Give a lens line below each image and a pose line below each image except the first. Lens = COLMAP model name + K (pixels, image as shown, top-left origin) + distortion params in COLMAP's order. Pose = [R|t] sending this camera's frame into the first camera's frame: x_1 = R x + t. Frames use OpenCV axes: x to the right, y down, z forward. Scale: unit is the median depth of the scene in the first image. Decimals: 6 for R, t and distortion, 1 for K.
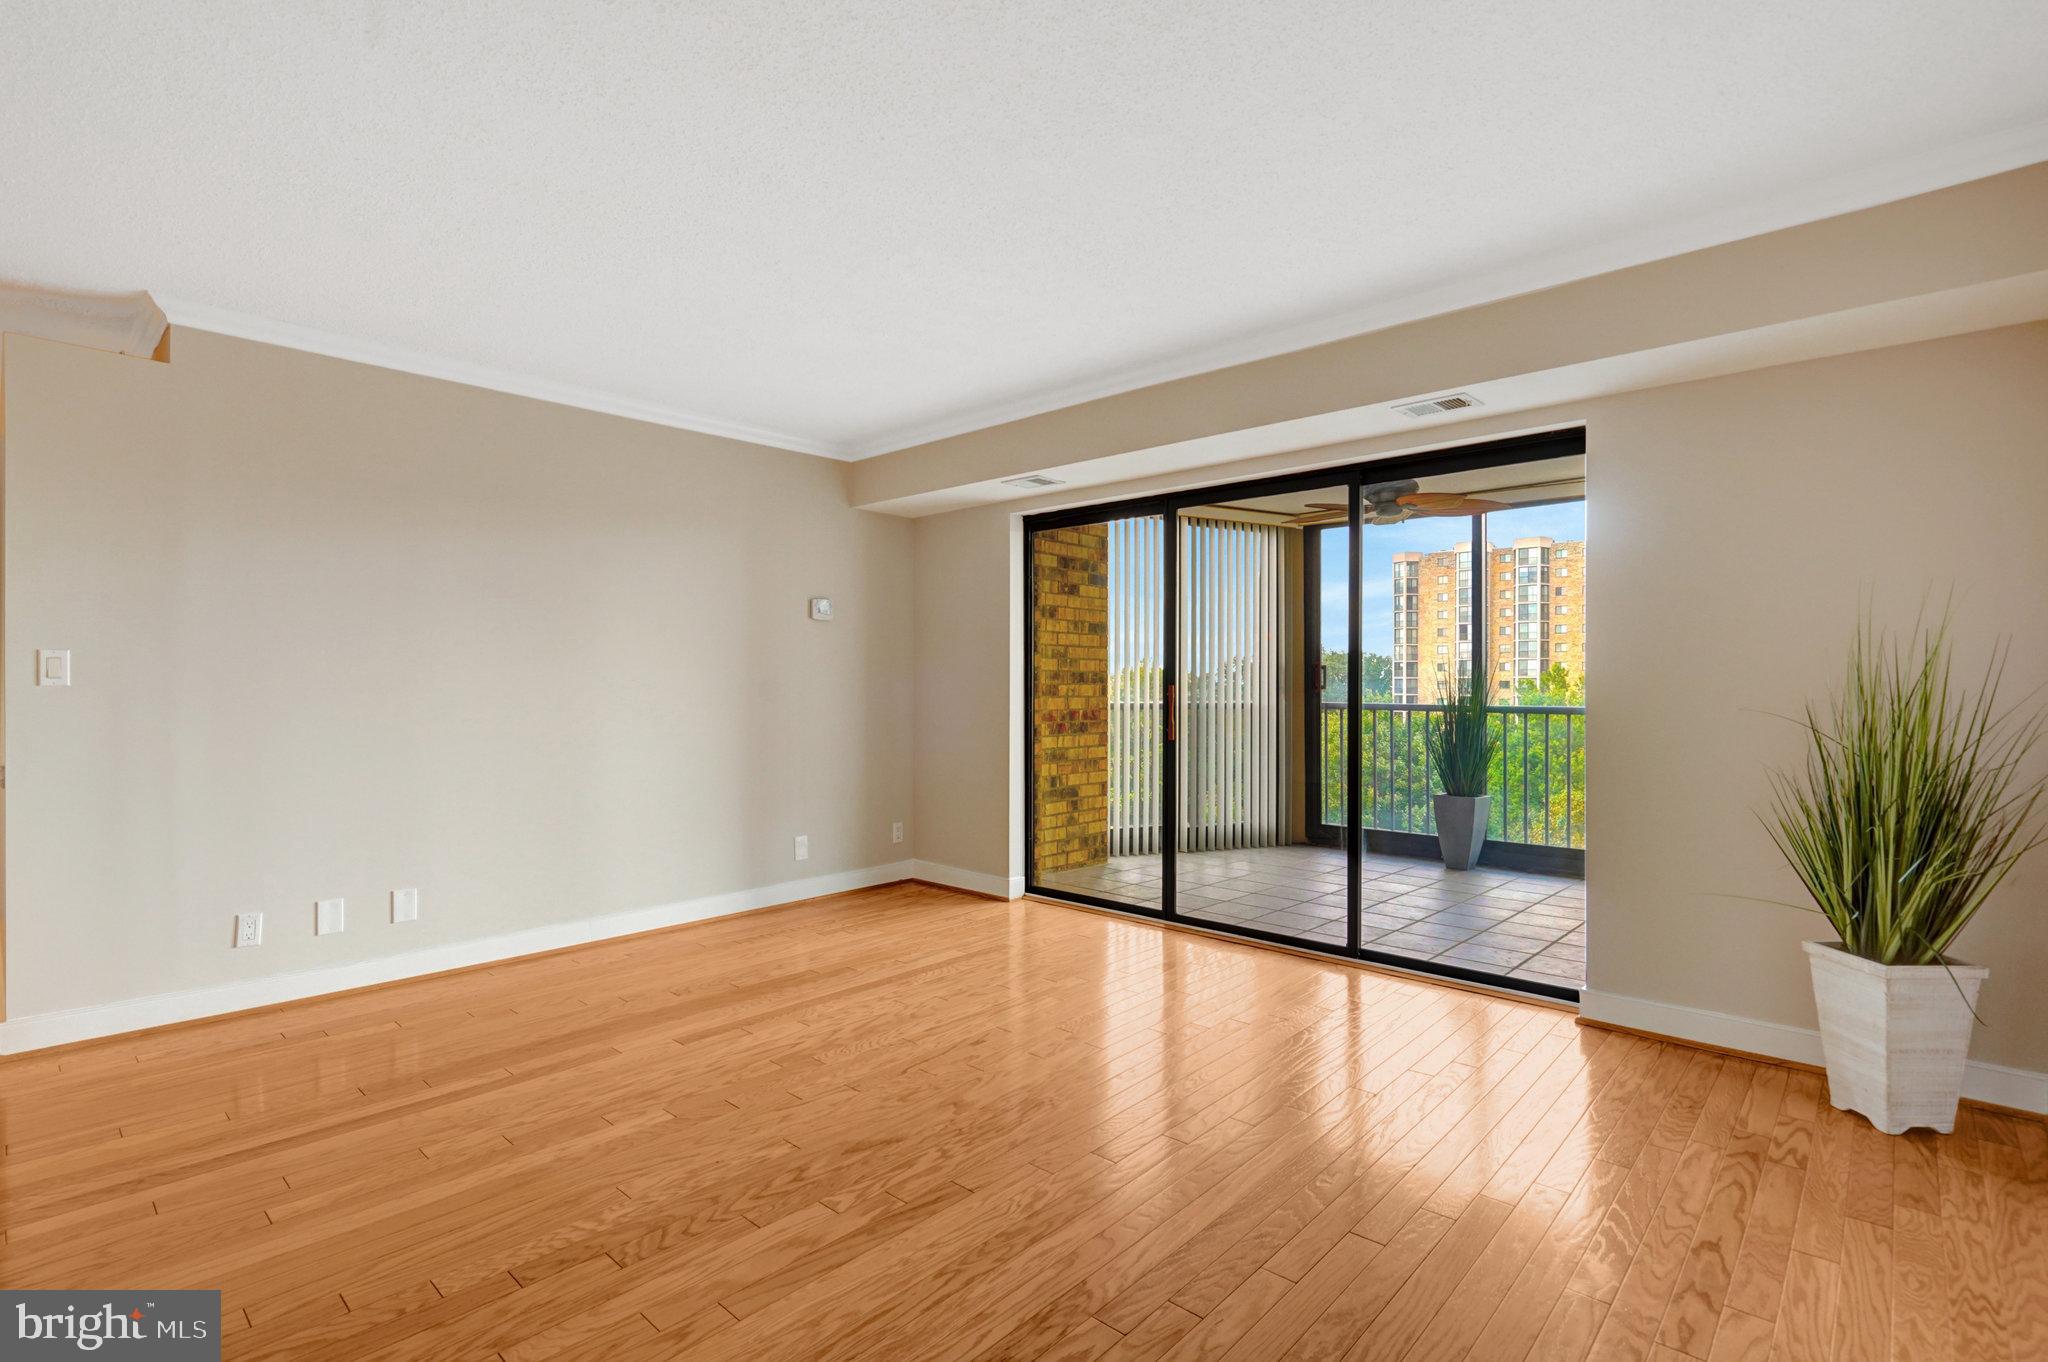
lens RADIAL K [[956.5, 0, 1011.6], [0, 956.5, 677.3], [0, 0, 1]] dist [-0.000502, 0.000414]
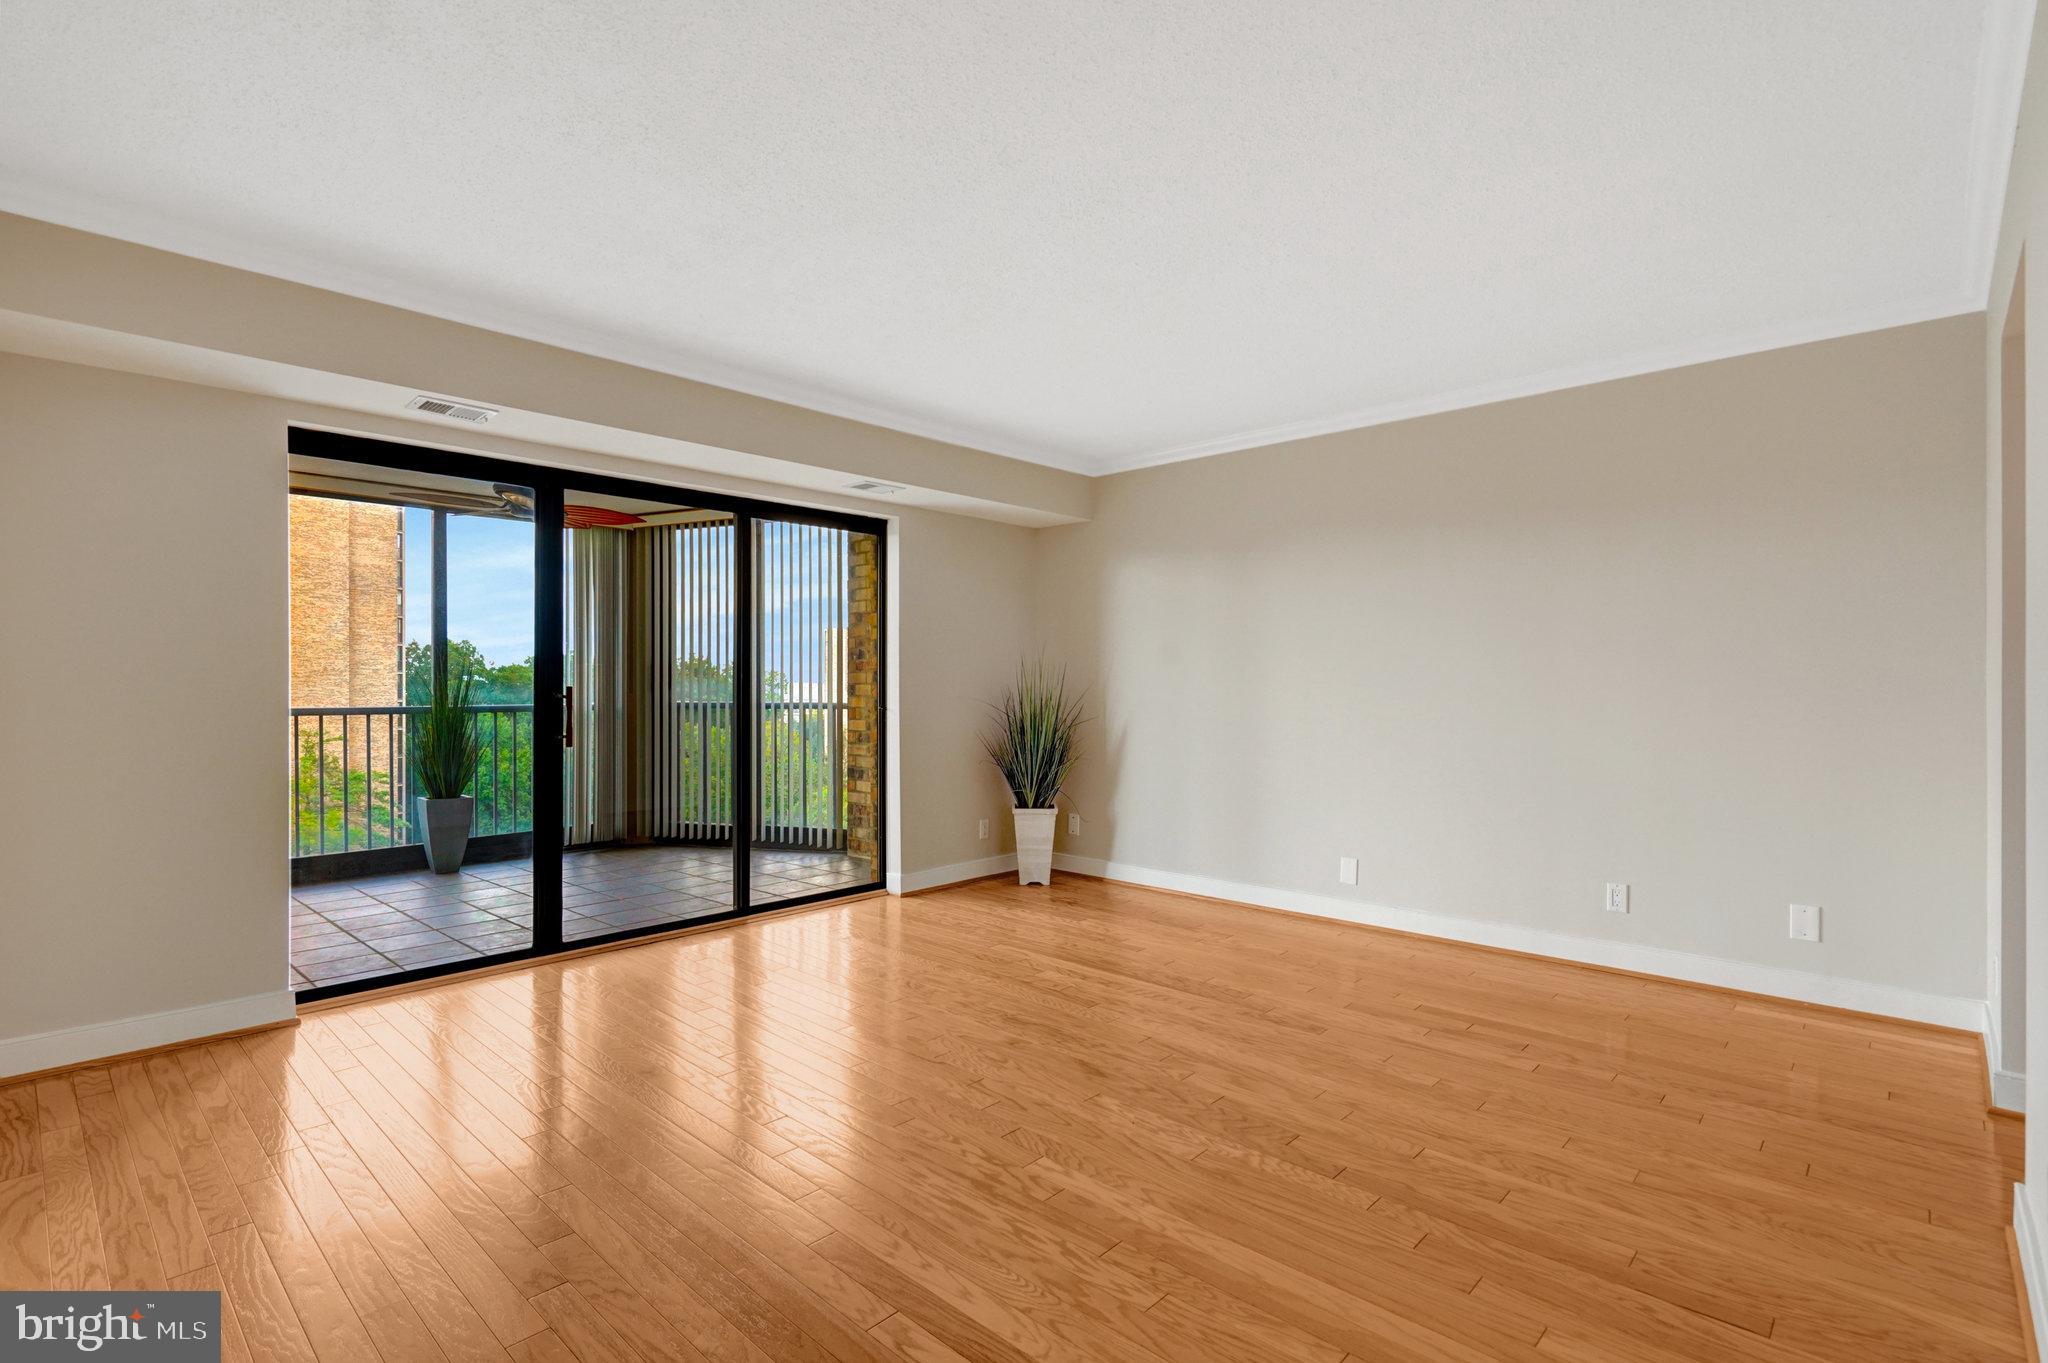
lens RADIAL K [[956.5, 0, 1002.2], [0, 956.5, 687.2], [0, 0, 1]] dist [-0.000502, 0.000414]
pose [[0.025139, -0.004777, 0.999673, -0.525825], [-0.003942, 0.999980, 0.004878, 0.002696], [-0.999676, -0.004064, 0.025120, 0.423524]]
